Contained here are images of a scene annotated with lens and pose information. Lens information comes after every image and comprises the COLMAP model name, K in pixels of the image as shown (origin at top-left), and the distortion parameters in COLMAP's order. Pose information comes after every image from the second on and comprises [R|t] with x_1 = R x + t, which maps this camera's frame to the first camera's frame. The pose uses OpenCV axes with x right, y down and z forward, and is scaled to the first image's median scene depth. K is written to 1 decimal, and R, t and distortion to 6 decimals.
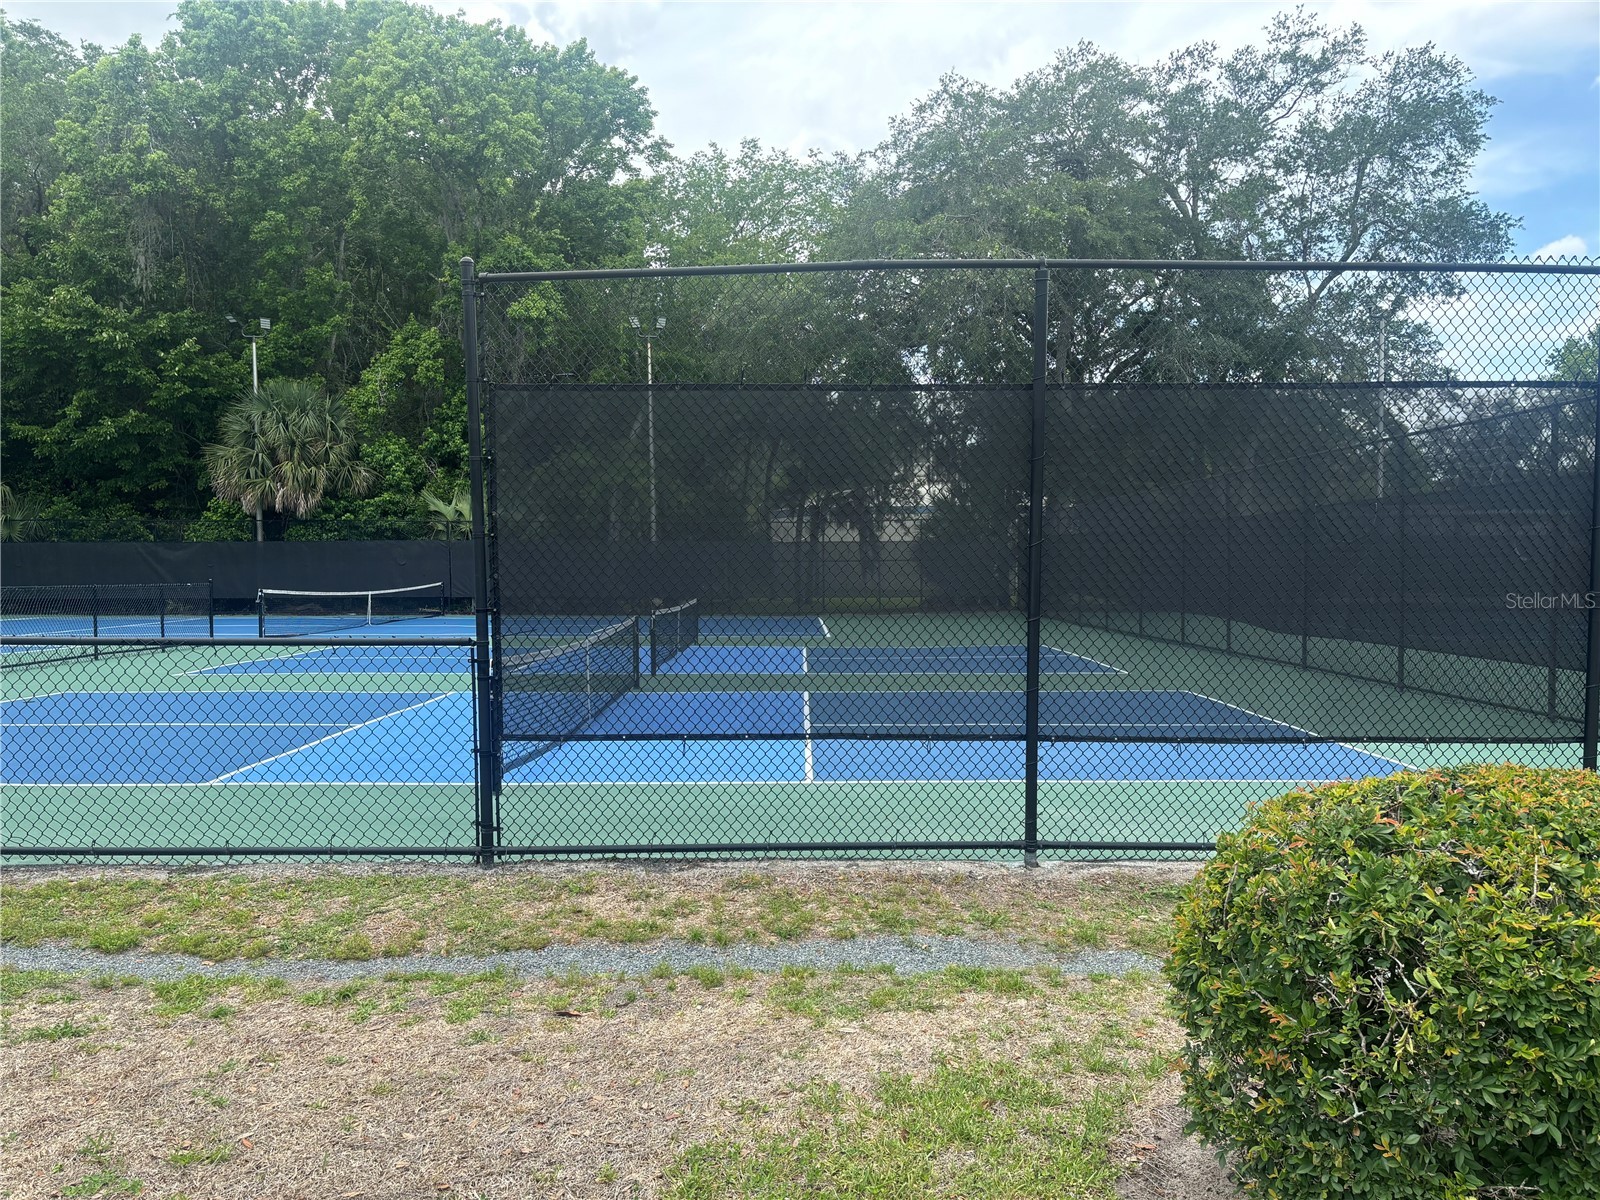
lens RADIAL K [[1209.0, 0, 796.1], [0, 1209.0, 593.0], [0, 0, 1]] dist [0.045413, -0.049140]
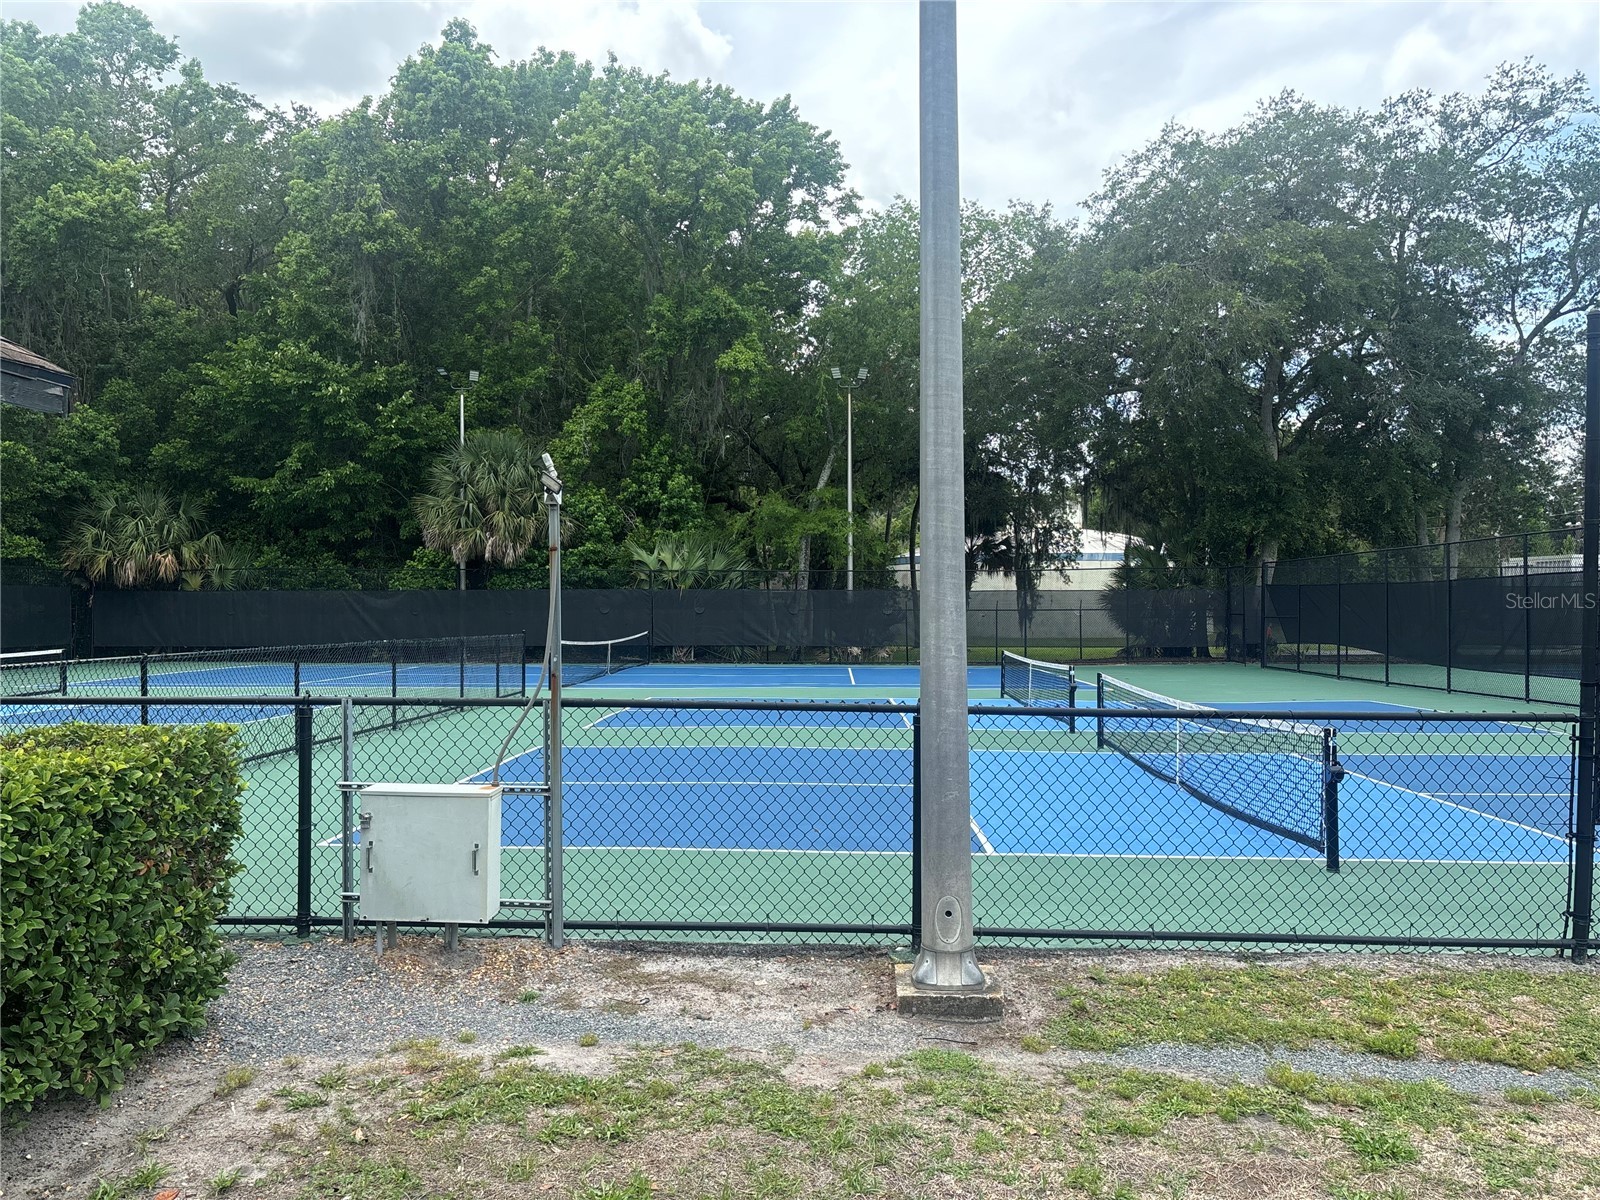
lens RADIAL K [[1209.0, 0, 692.6], [0, 1209.0, 592.5], [0, 0, 1]] dist [0.045413, -0.049140]
pose [[0.999306, 0.002560, -0.037159, -0.216867], [-0.003830, 0.999409, -0.034148, -0.006860], [0.037050, 0.034267, 0.998726, 0.000641]]
